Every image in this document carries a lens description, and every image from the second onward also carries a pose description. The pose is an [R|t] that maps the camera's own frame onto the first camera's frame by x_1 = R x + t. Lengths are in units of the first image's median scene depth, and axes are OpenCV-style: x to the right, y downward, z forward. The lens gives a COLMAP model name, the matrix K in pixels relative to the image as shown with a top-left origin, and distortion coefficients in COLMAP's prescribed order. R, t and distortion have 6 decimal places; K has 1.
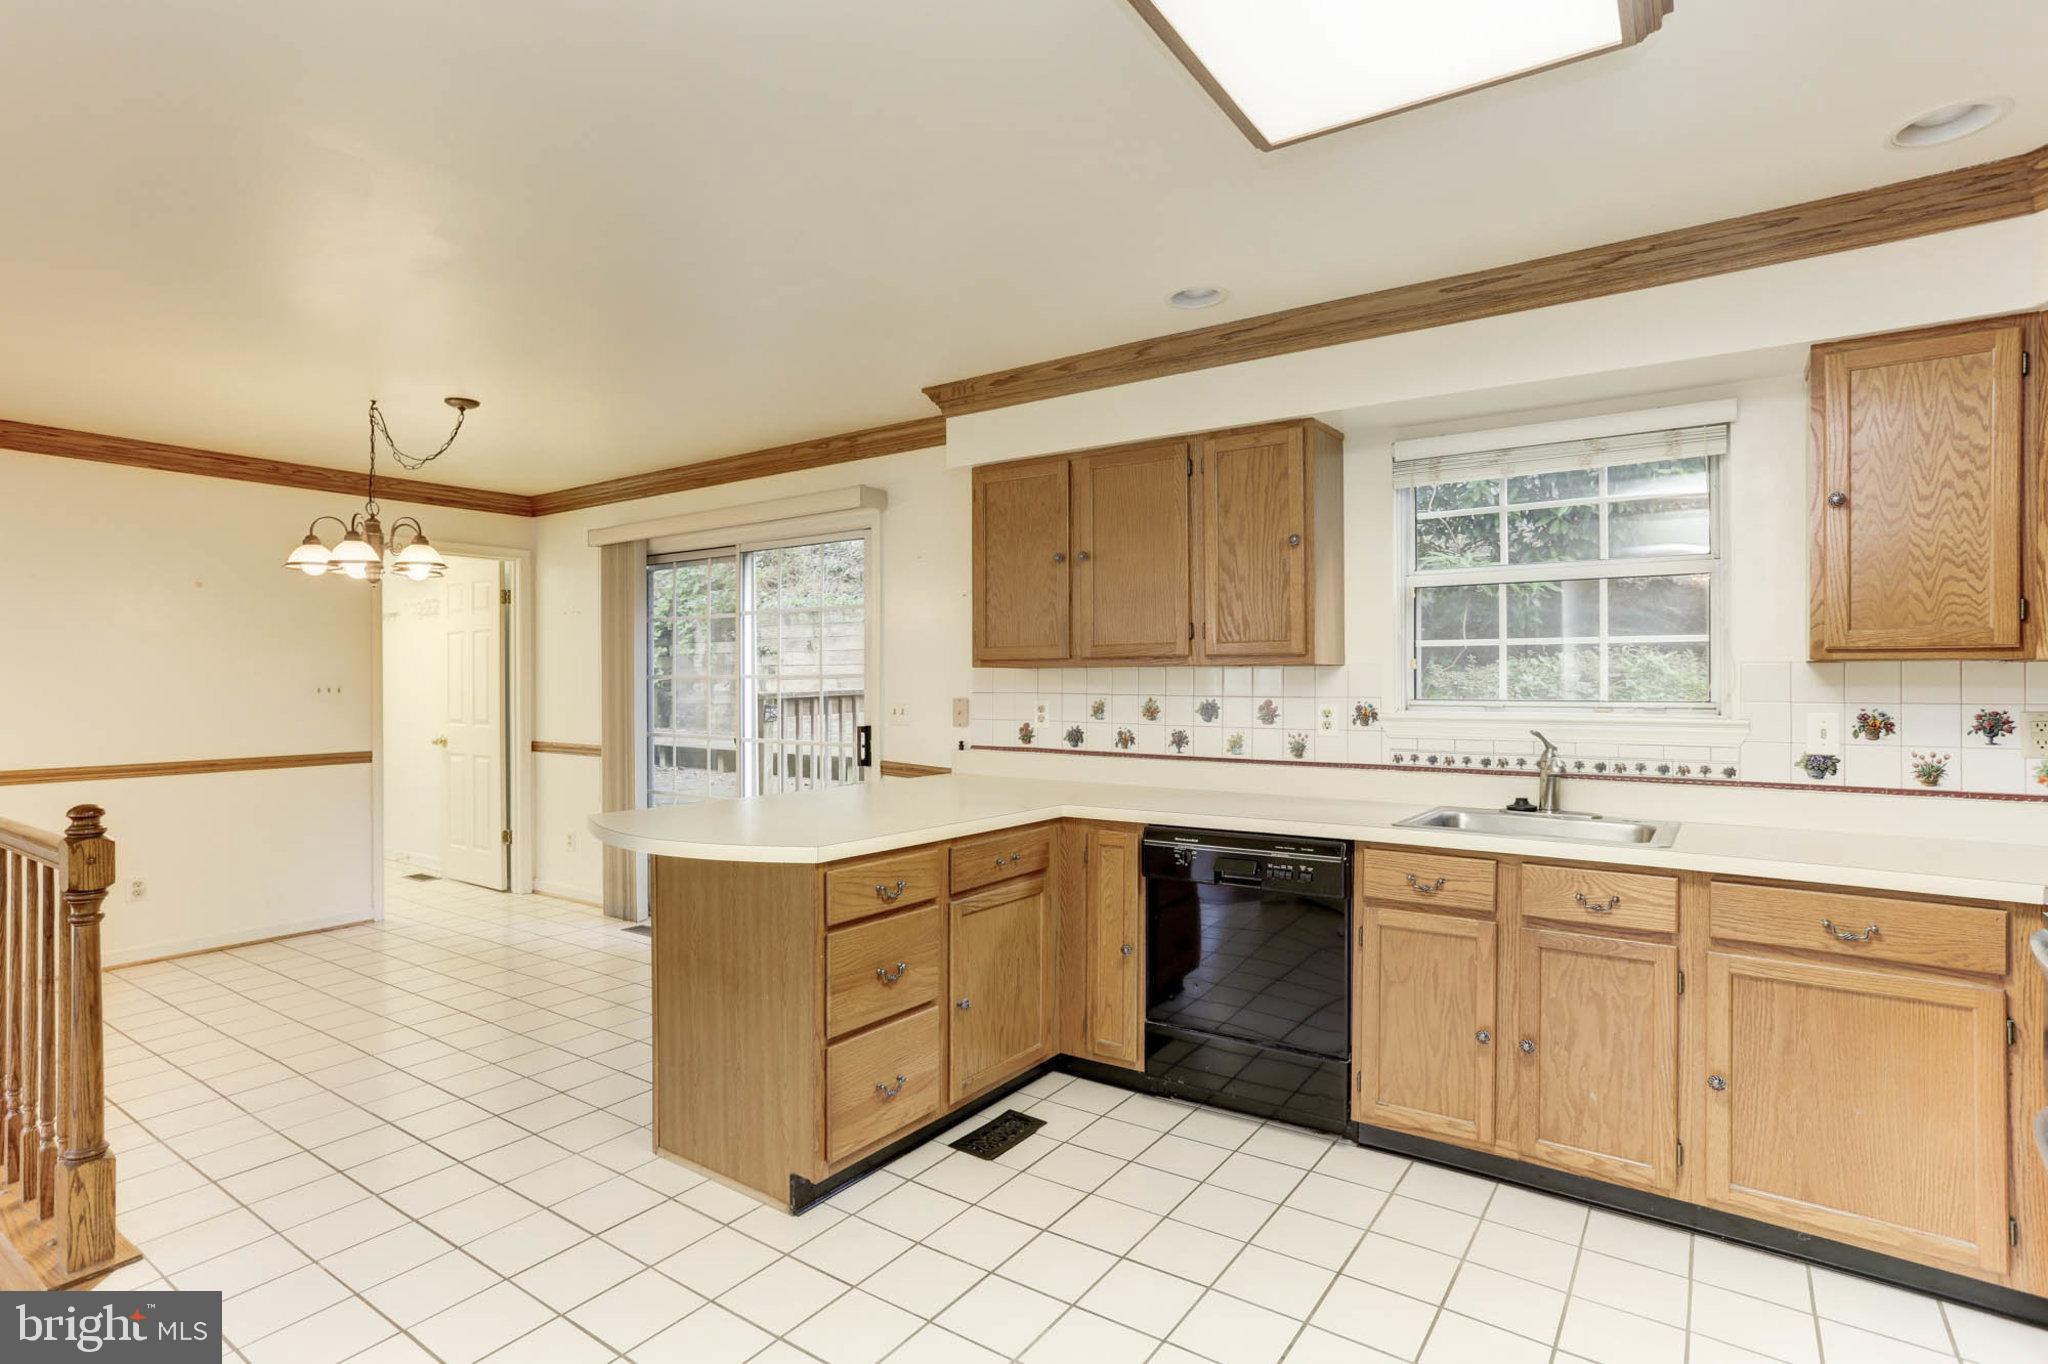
lens RADIAL K [[1033.8, 0, 1018.7], [0, 1033.8, 681.1], [0, 0, 1]] dist [-0.031750, 0.021388]
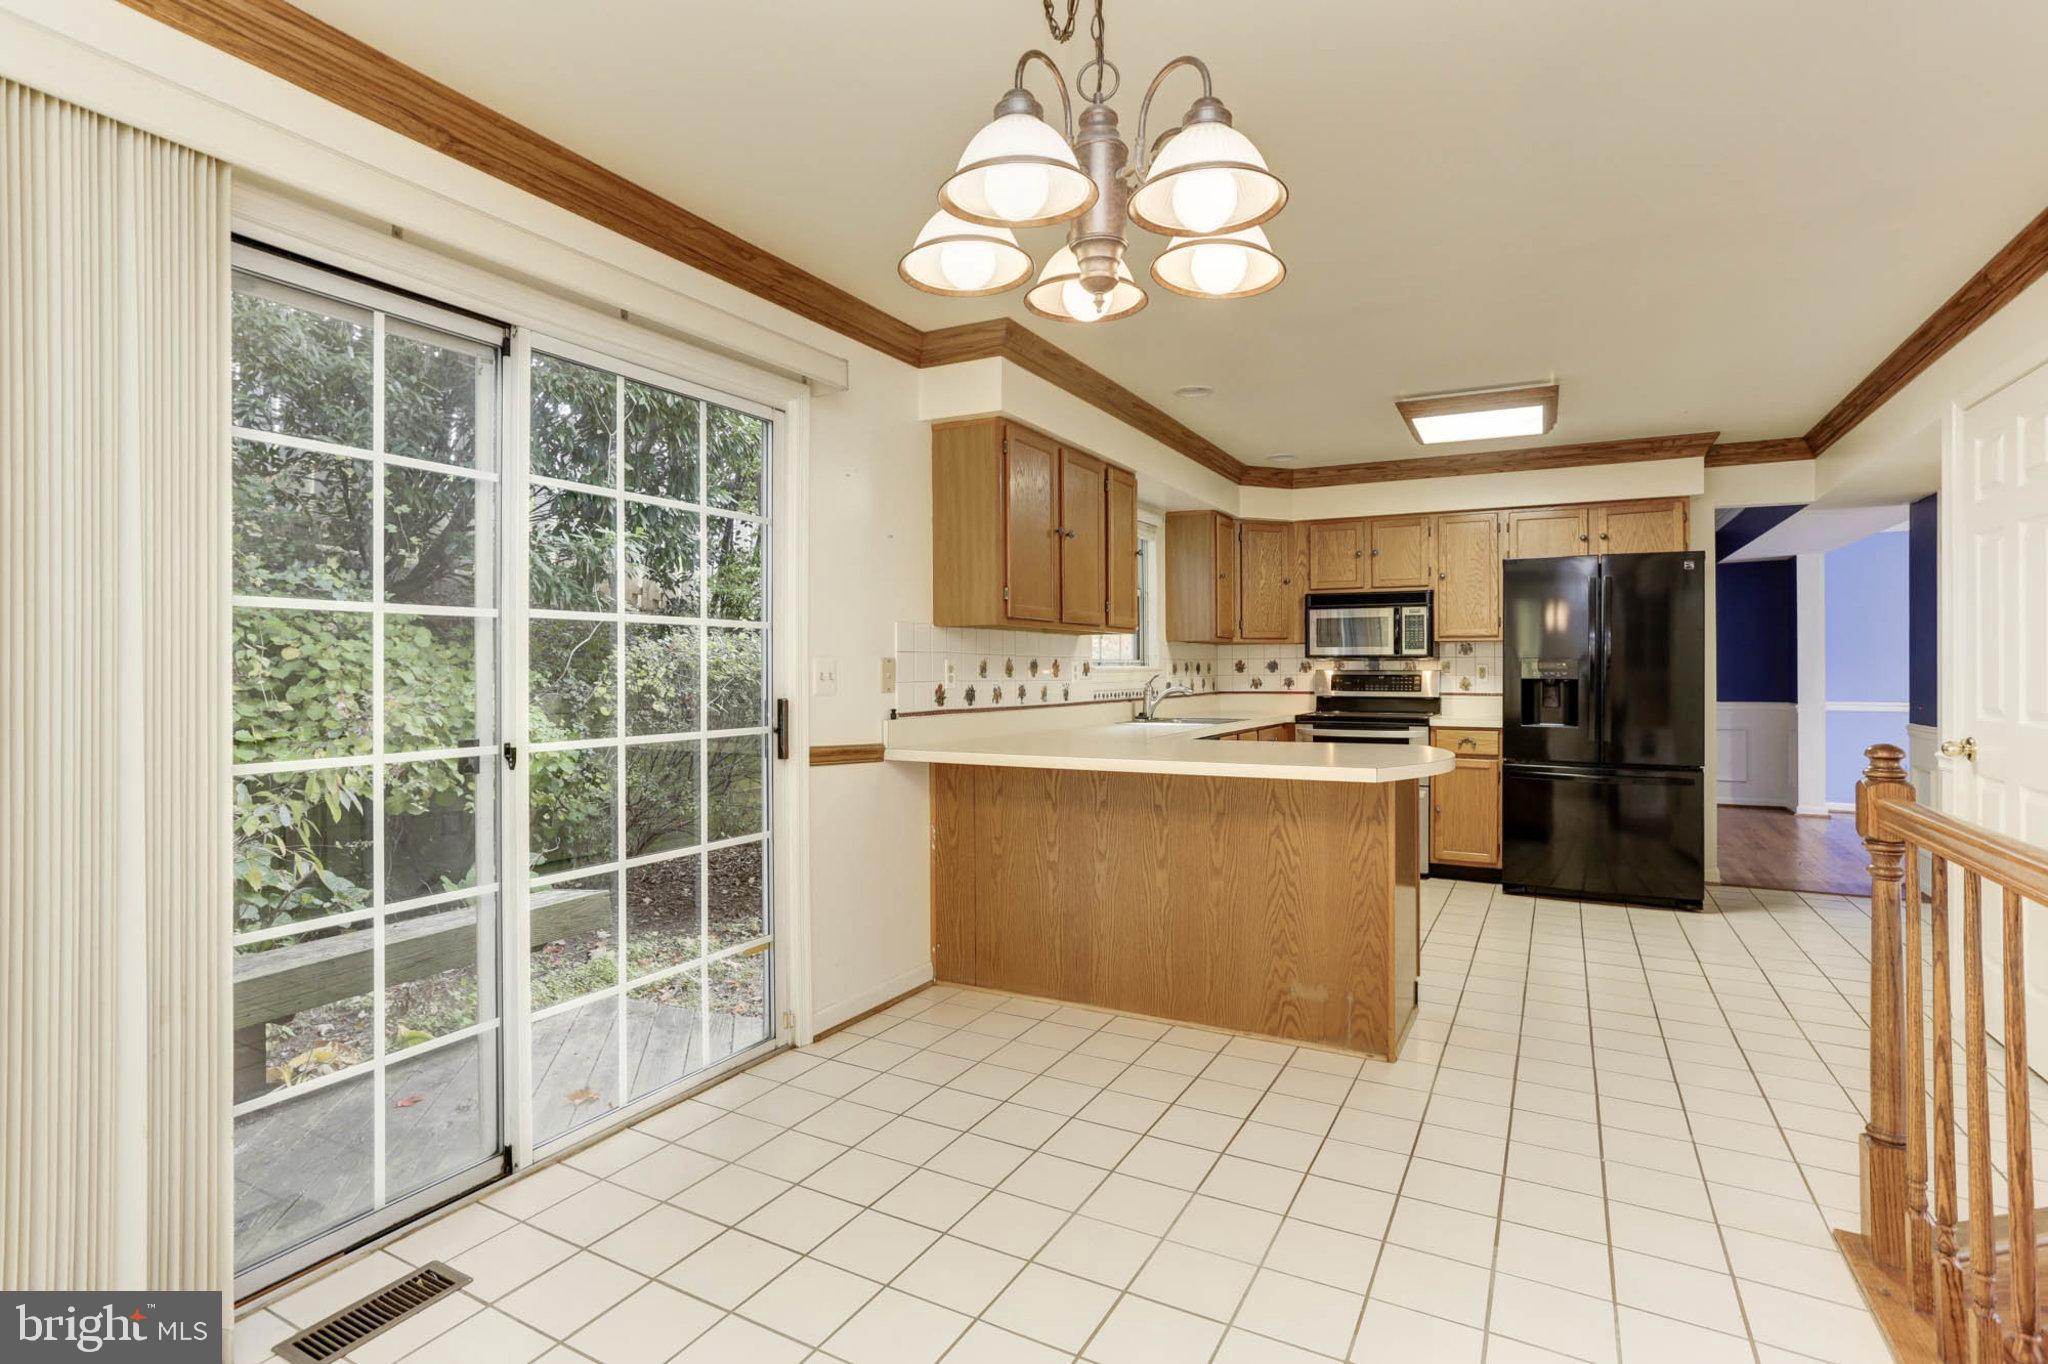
lens RADIAL K [[1033.8, 0, 1056.9], [0, 1033.8, 663.3], [0, 0, 1]] dist [-0.031750, 0.021388]
pose [[-0.143029, 0.010602, 0.989662, -1.118802], [0.011559, 0.999892, -0.009041, 0.036576], [-0.989651, 0.010146, -0.143137, 1.214744]]
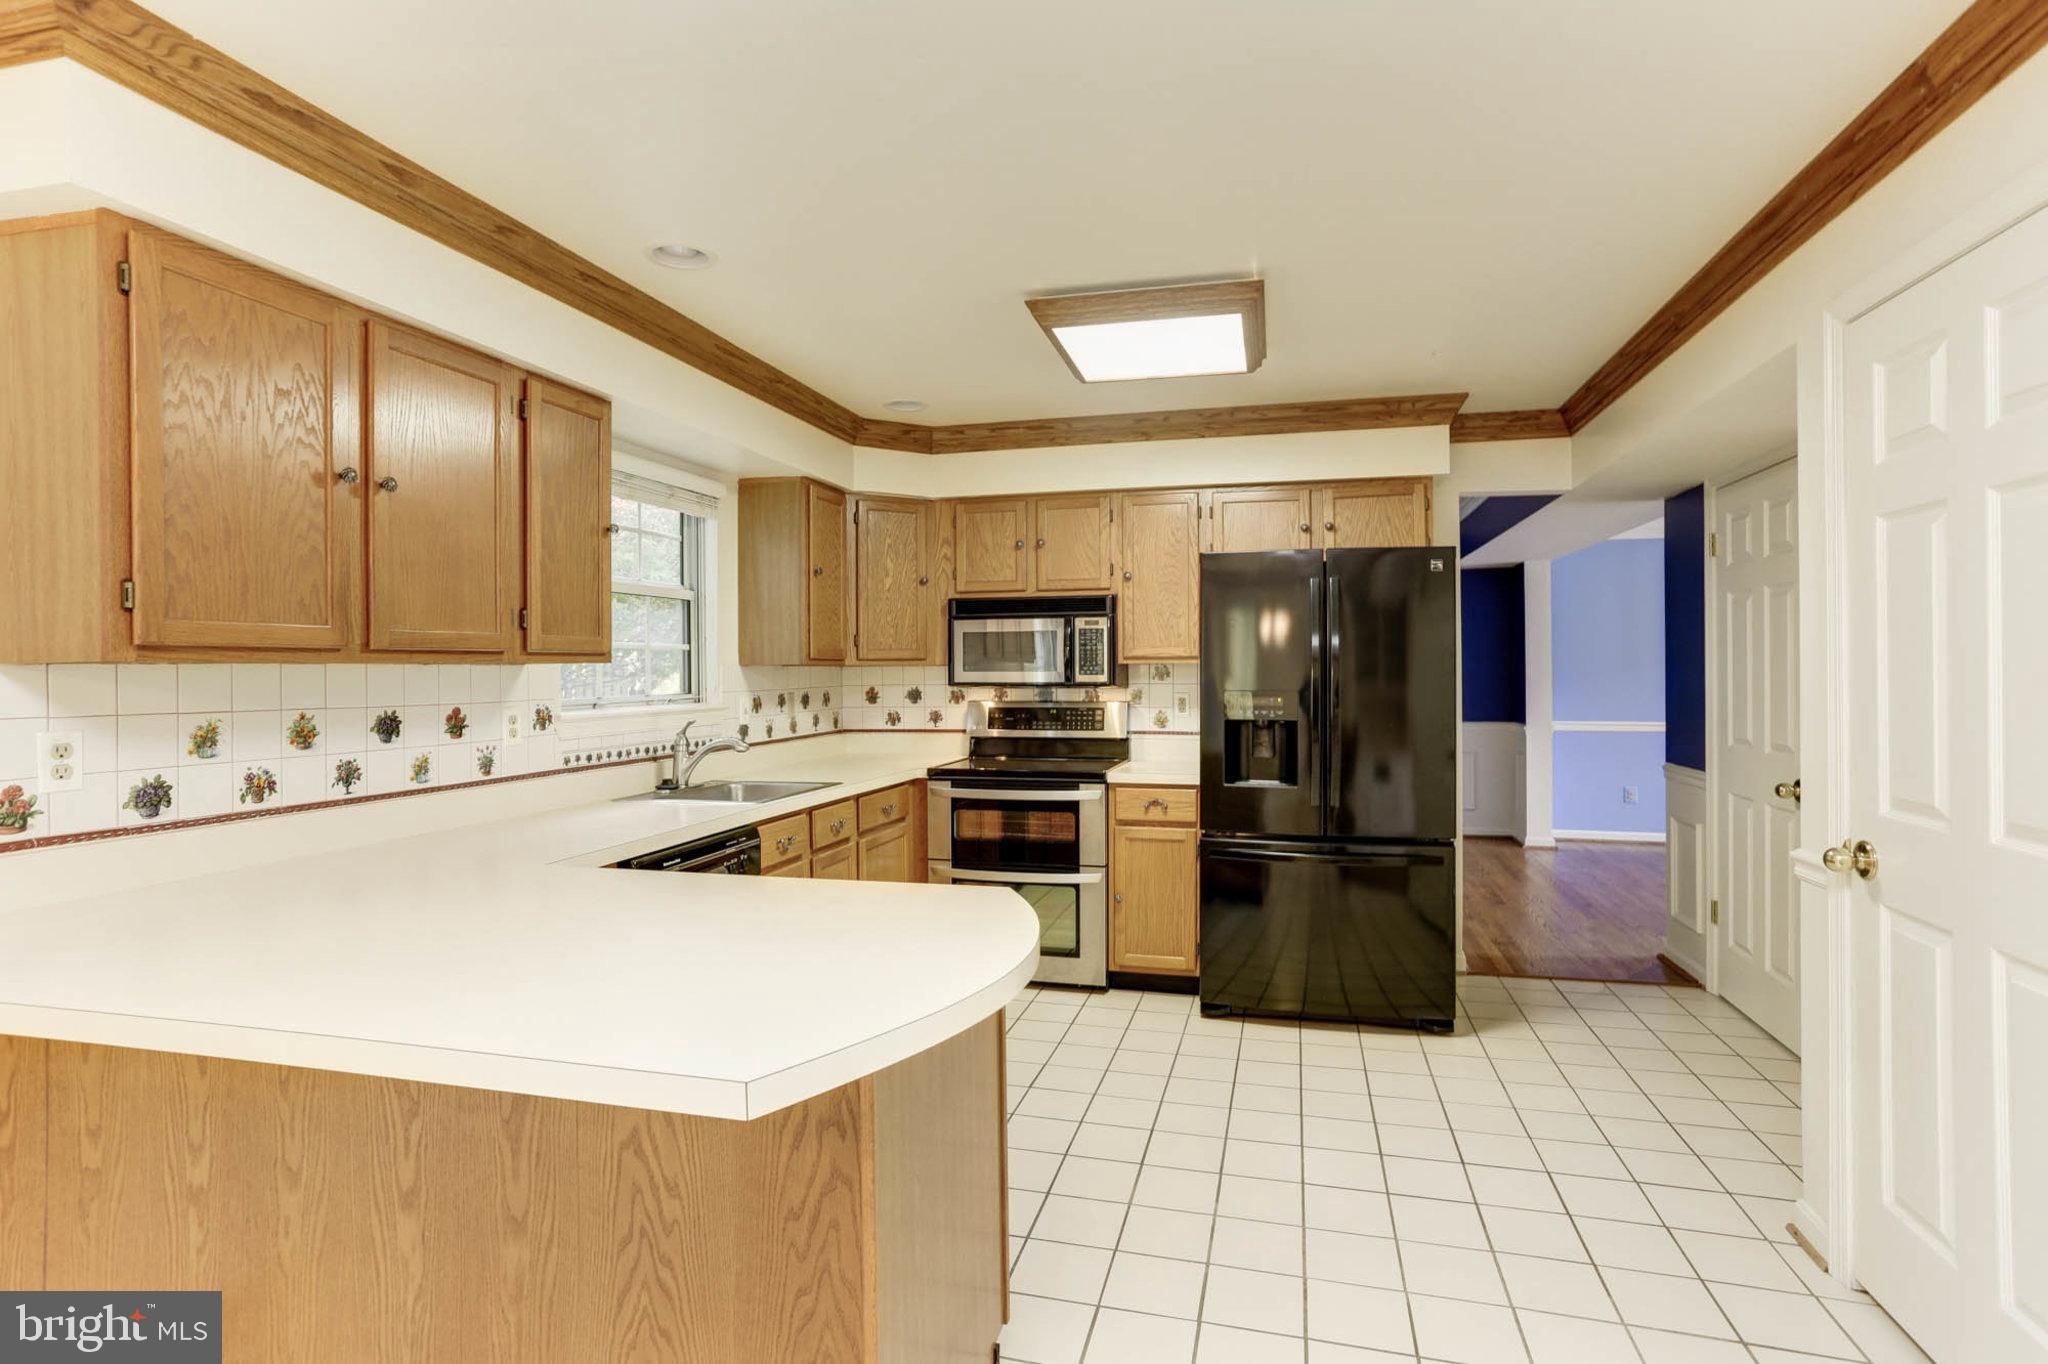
lens RADIAL K [[1033.8, 0, 1034.0], [0, 1033.8, 661.9], [0, 0, 1]] dist [-0.031750, 0.021388]
pose [[-0.343918, 0.013245, 0.938906, -0.658537], [0.015208, 0.999848, -0.008533, -0.003108], [-0.938877, 0.011345, -0.344067, 0.871213]]
